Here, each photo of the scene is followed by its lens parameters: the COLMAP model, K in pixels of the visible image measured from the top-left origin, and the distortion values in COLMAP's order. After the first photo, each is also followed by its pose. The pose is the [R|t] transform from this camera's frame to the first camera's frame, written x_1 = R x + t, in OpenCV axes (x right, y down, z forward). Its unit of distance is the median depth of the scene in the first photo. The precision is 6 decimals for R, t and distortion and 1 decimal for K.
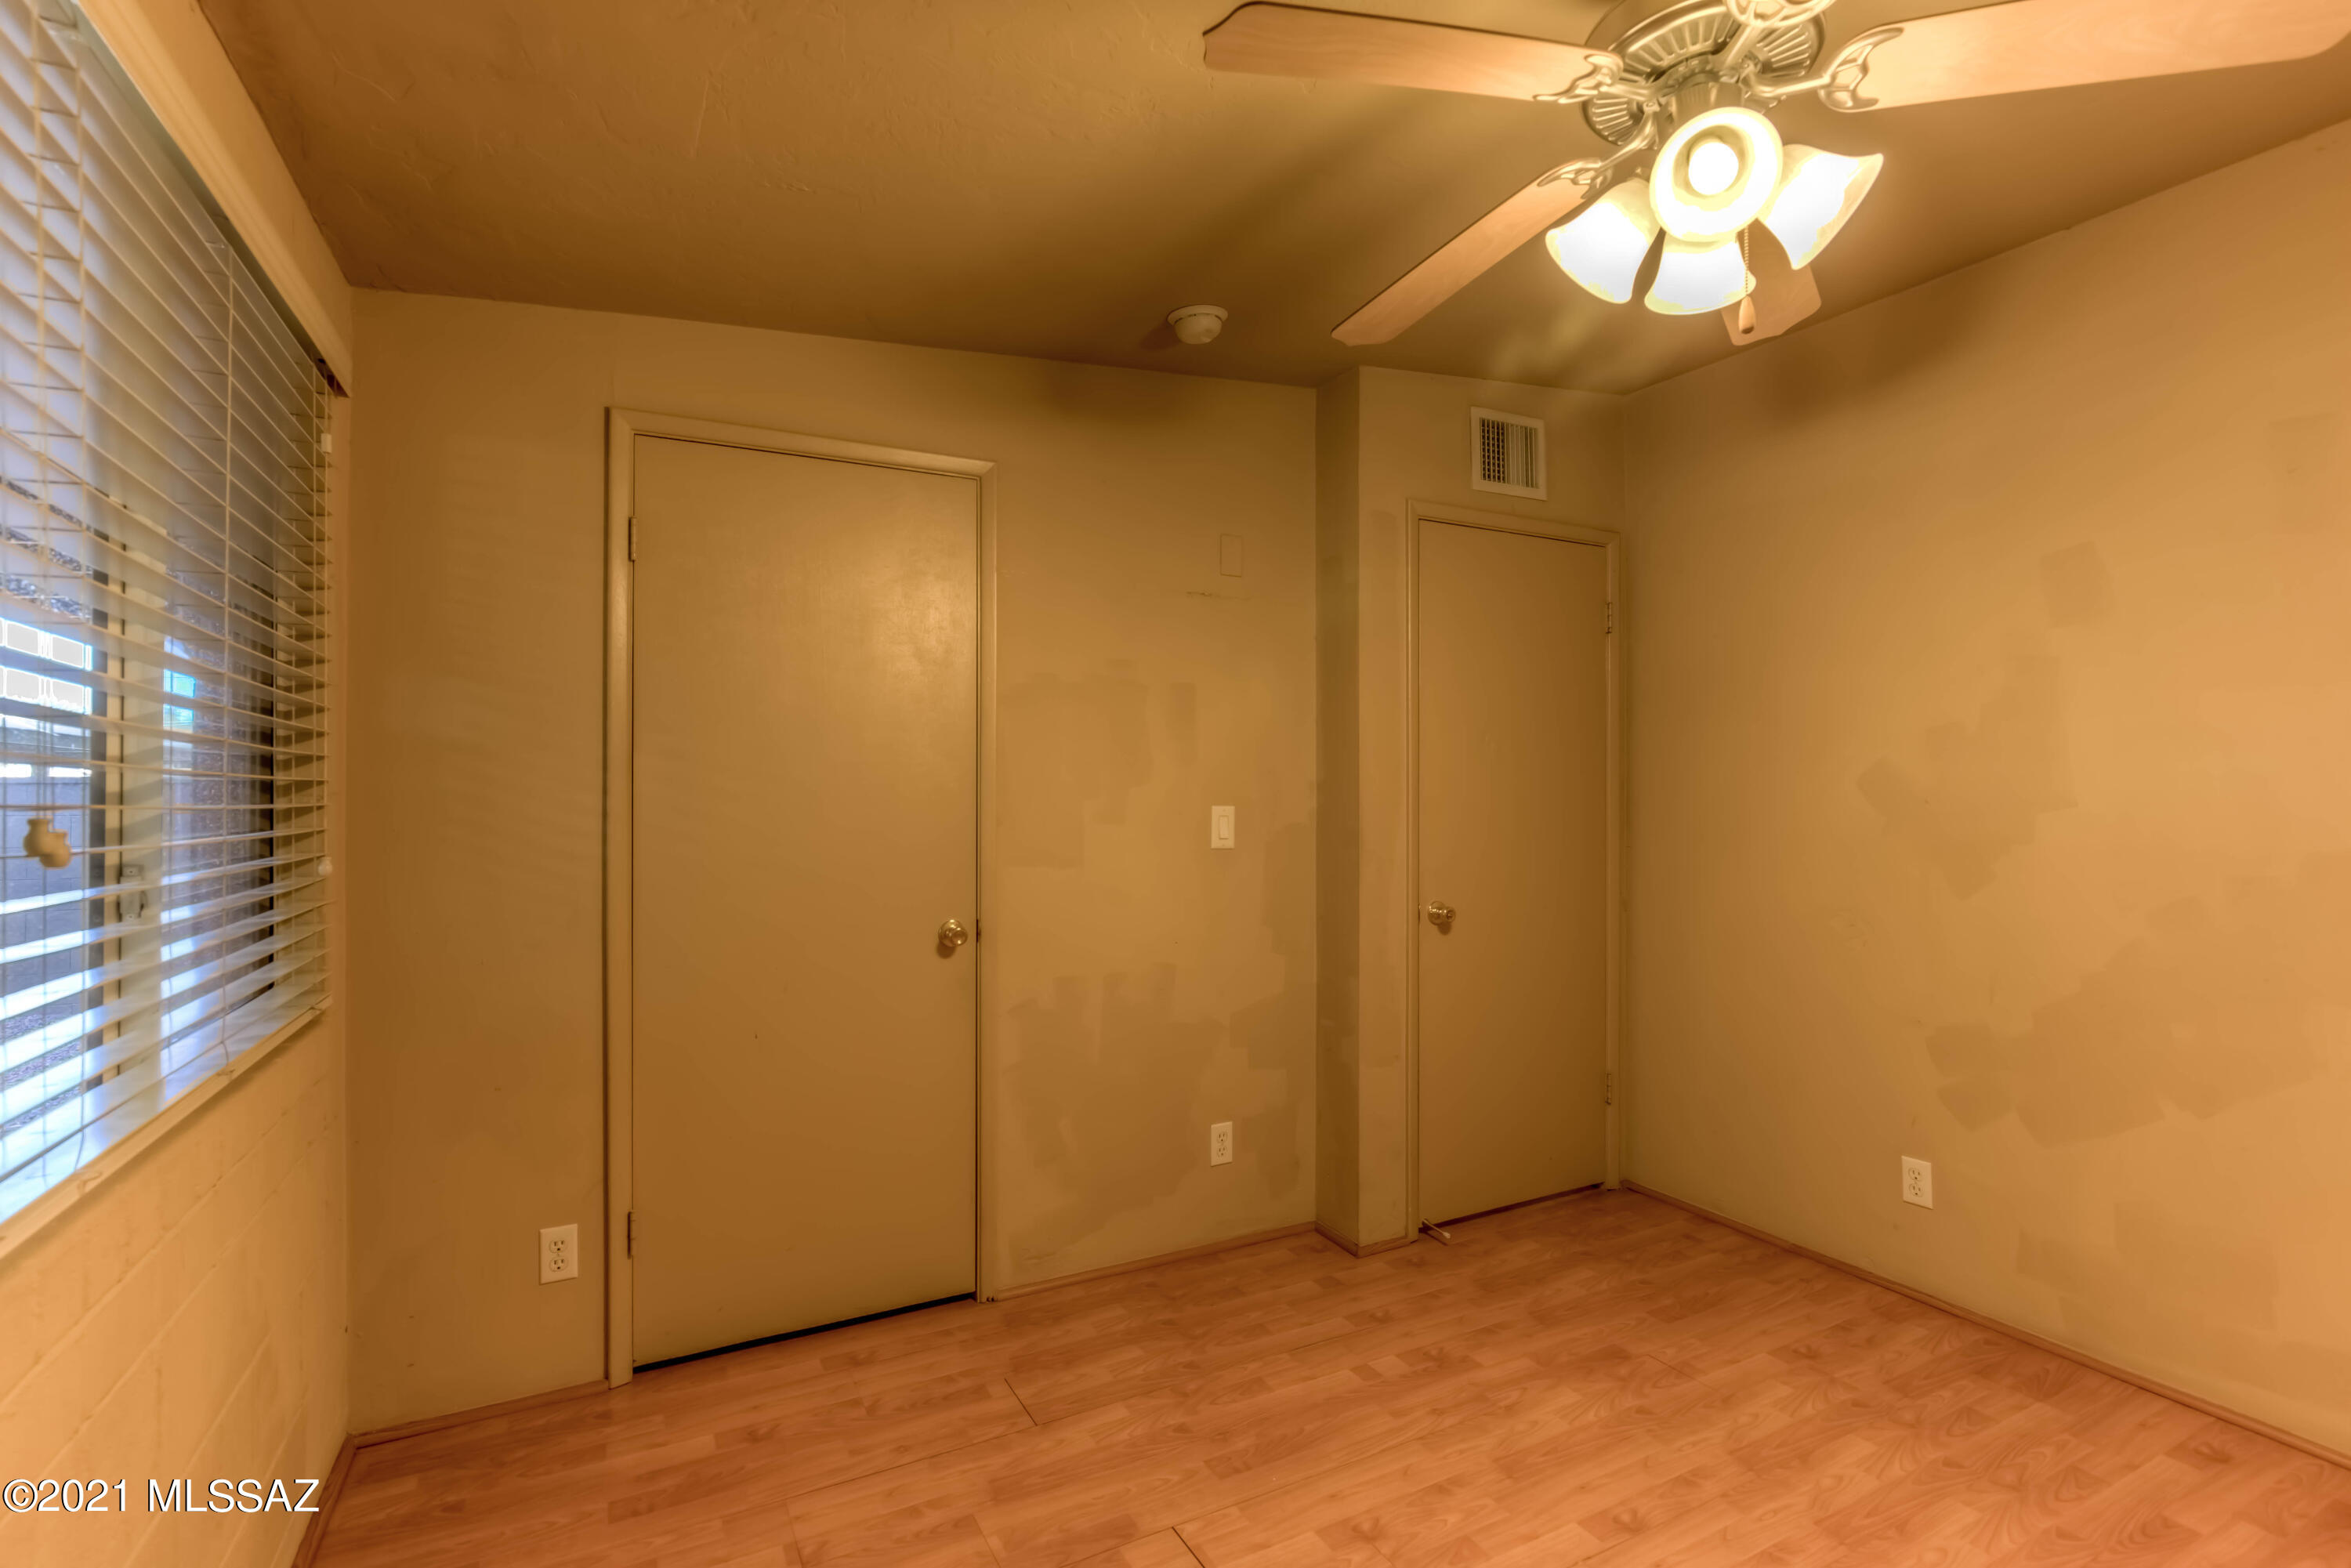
lens RADIAL K [[1089.2, 0, 1175.5], [0, 1089.2, 784.0], [0, 0, 1]] dist [-0.008802, -0.000043]
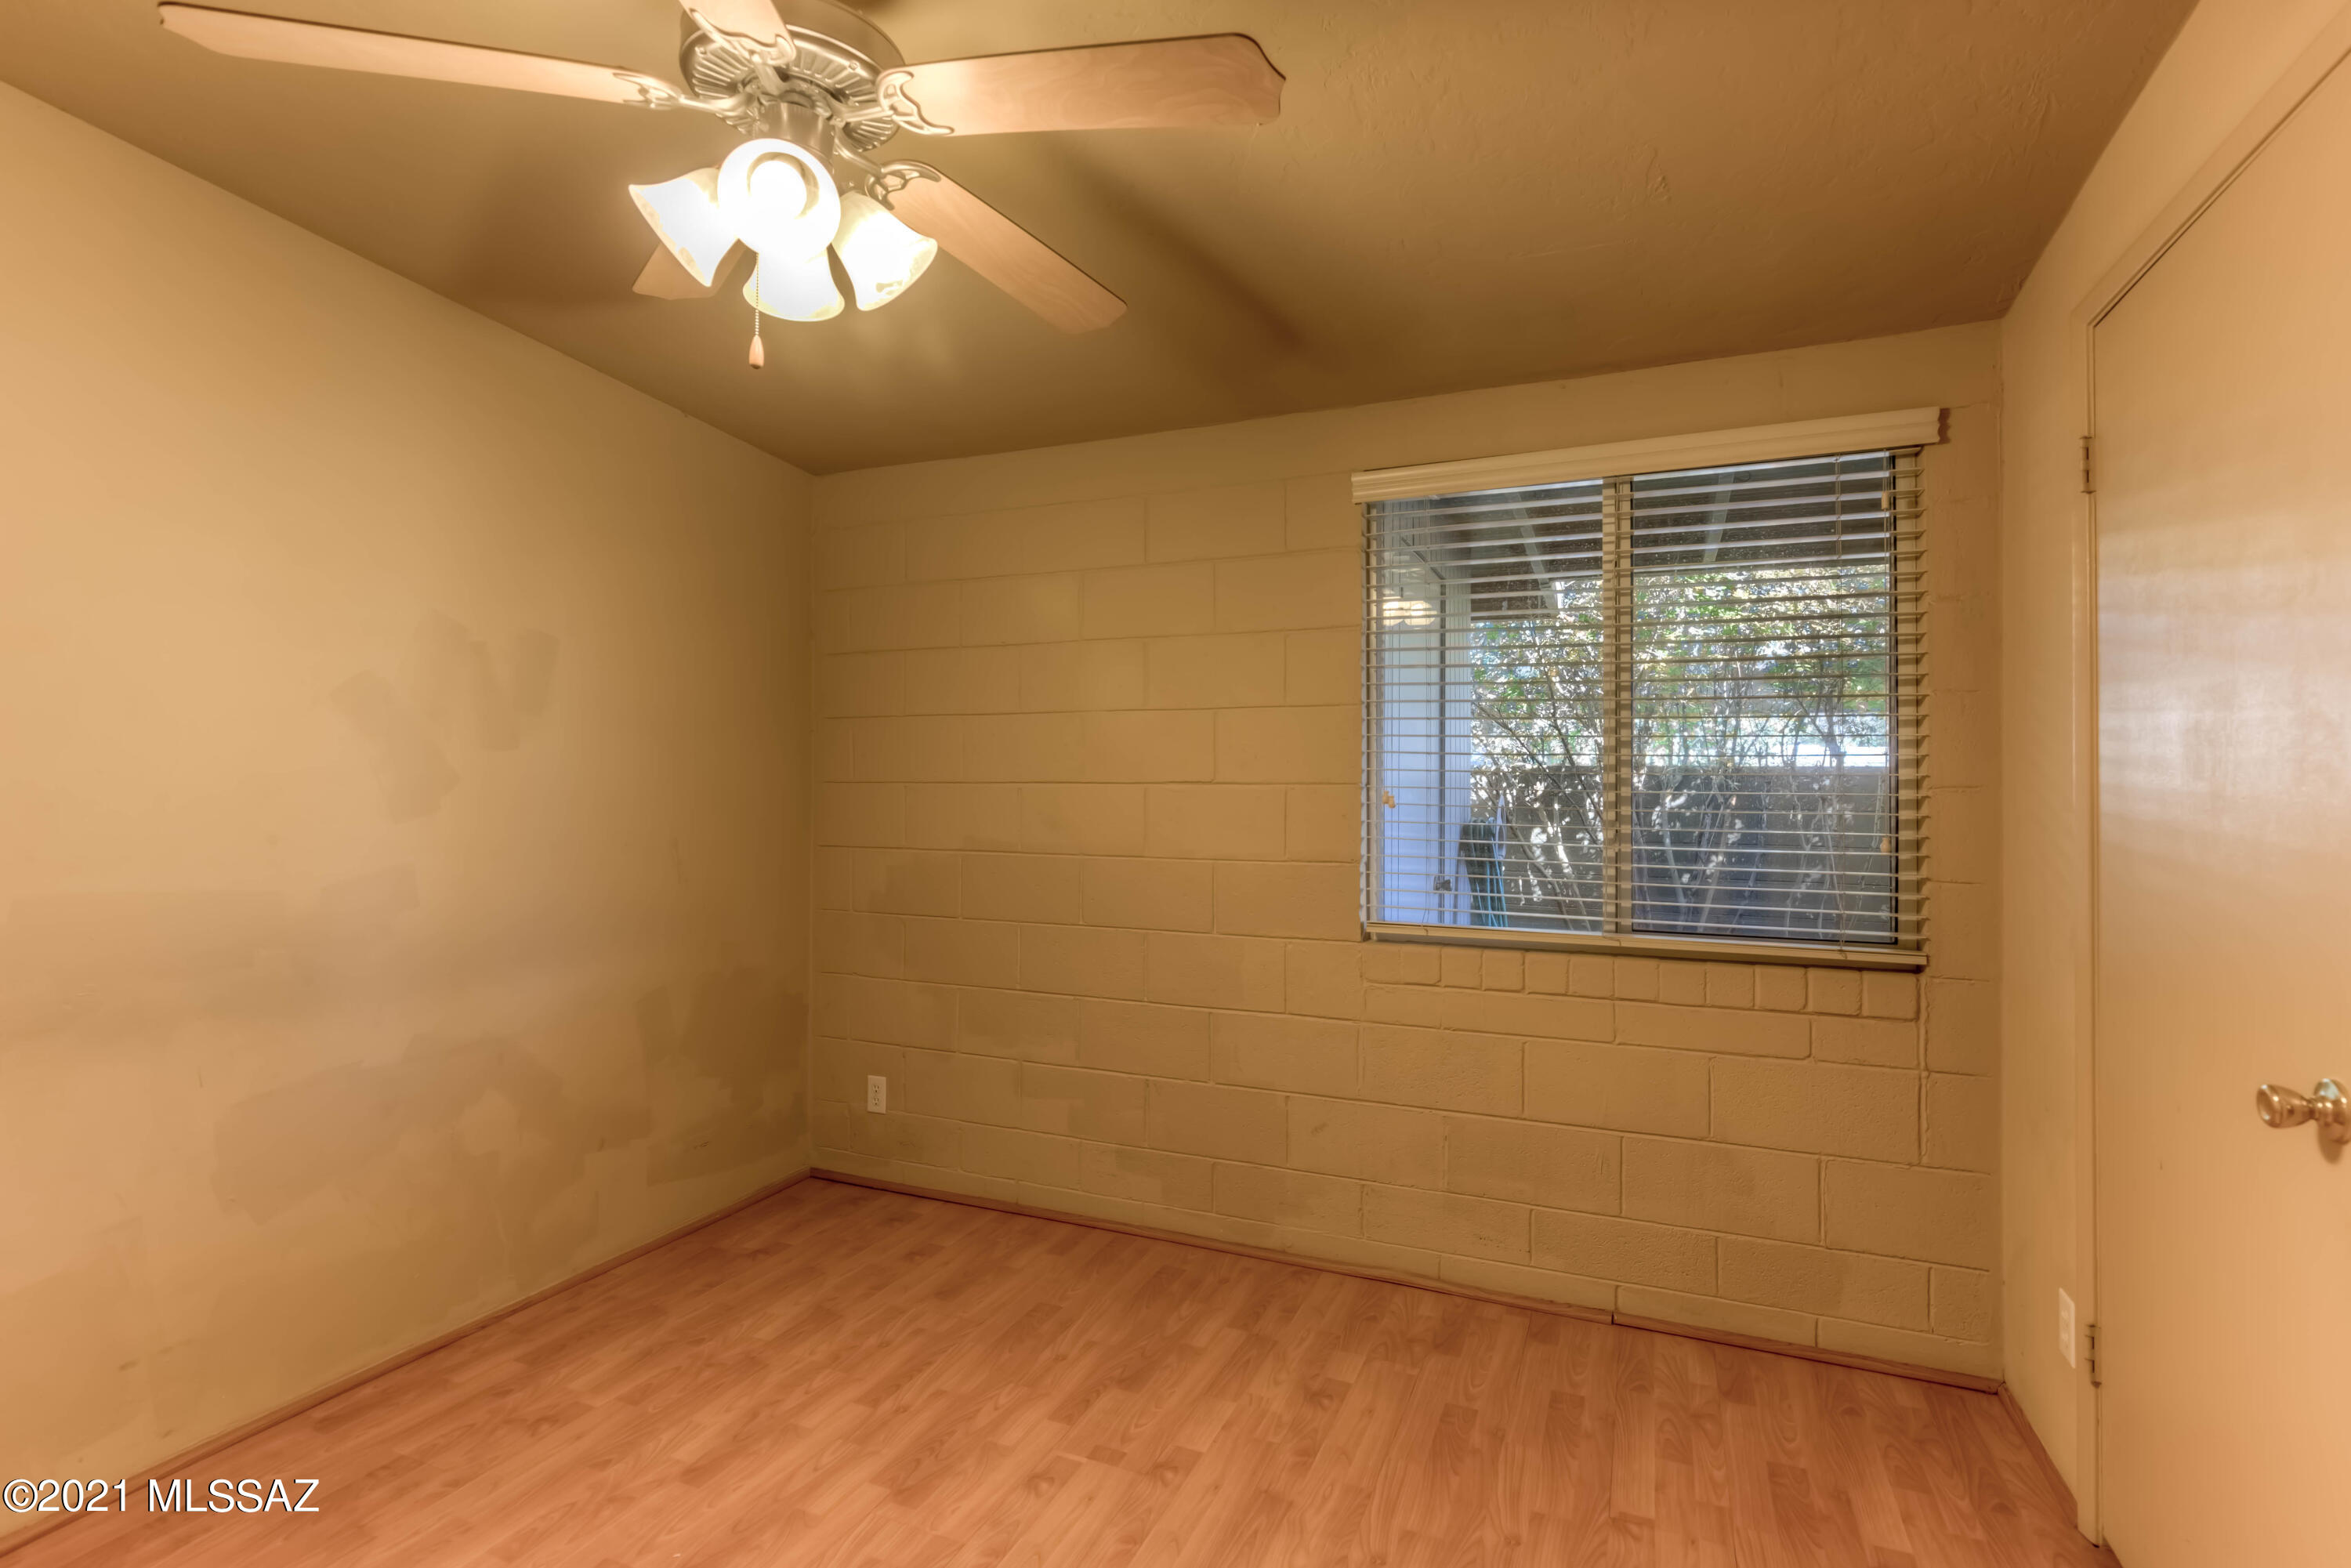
lens RADIAL K [[1094.1, 0, 1170.3], [0, 1094.1, 777.6], [0, 0, 1]] dist [-0.006332, 0.000244]
pose [[-0.783436, 0.000692, -0.621472, 0.505178], [0.003634, 0.999987, -0.003468, 0.000399], [0.621461, -0.004975, -0.783429, 1.205986]]
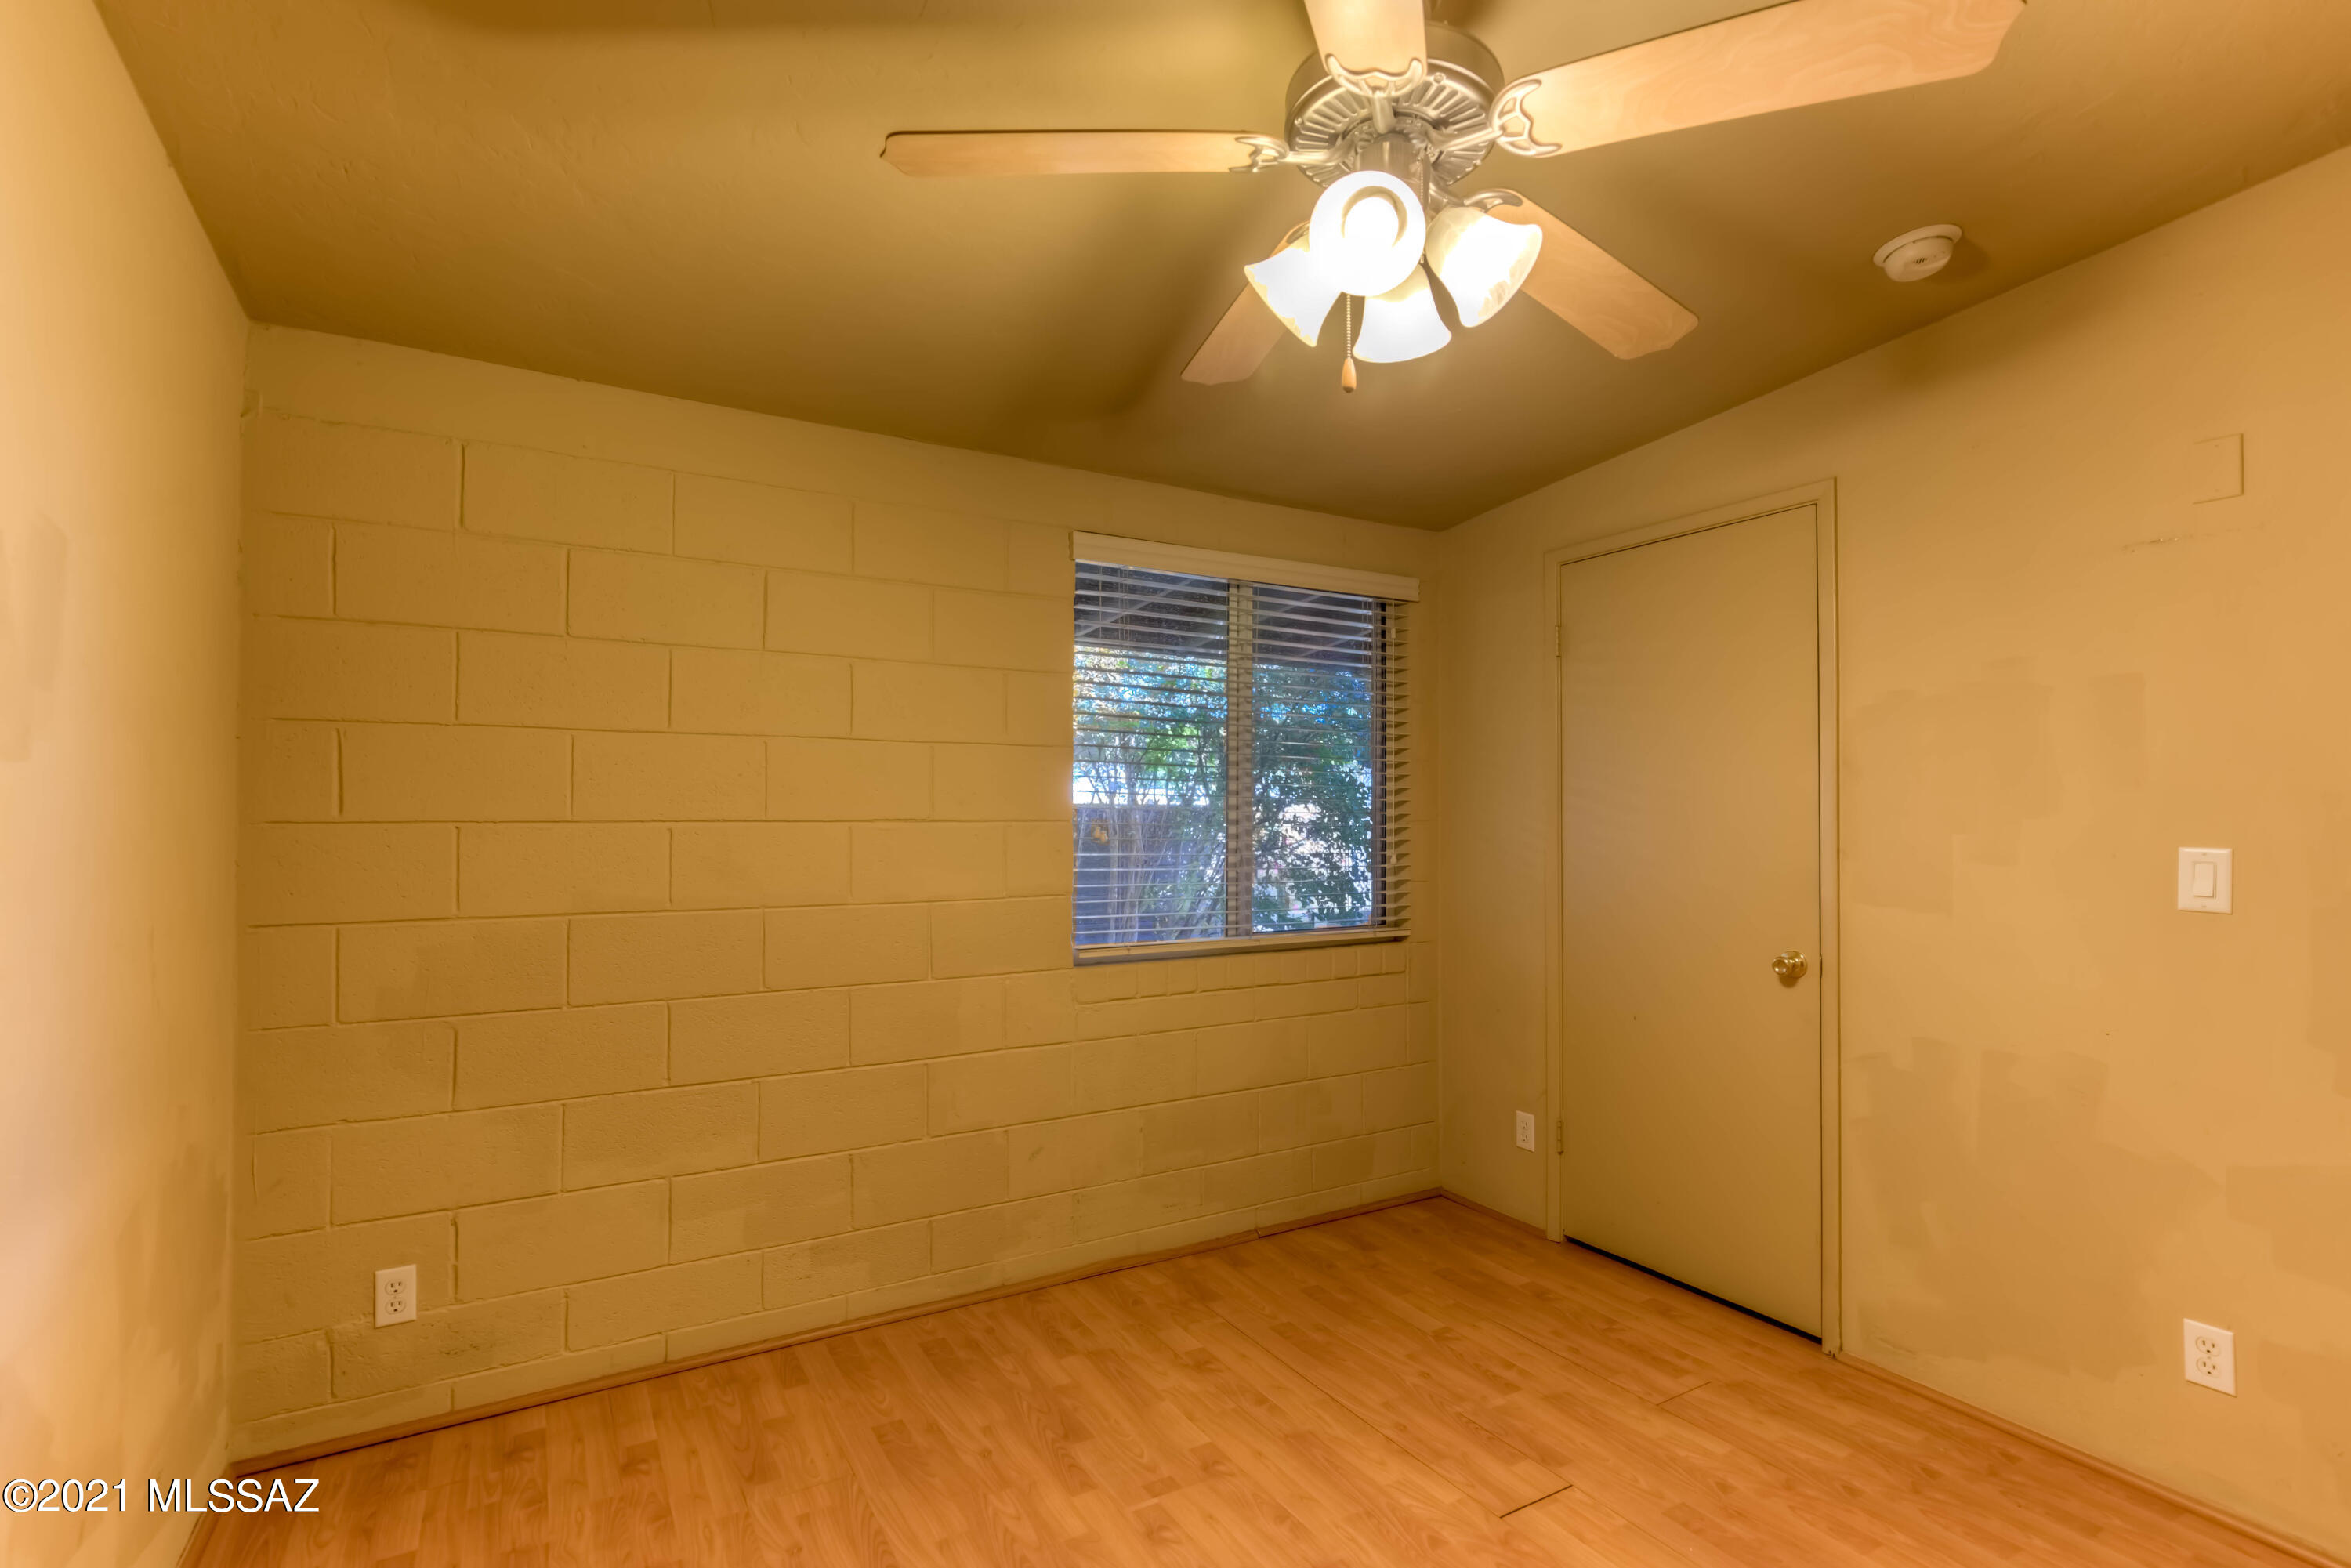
lens RADIAL K [[1102.5, 0, 1154.2], [0, 1102.5, 805.3], [0, 0, 1]] dist [-0.002561, 0.000767]
pose [[0.030768, -0.006215, -0.999507, 0.905455], [0.003887, 0.999974, -0.006098, -0.005656], [0.999519, -0.003698, 0.030792, 0.436596]]
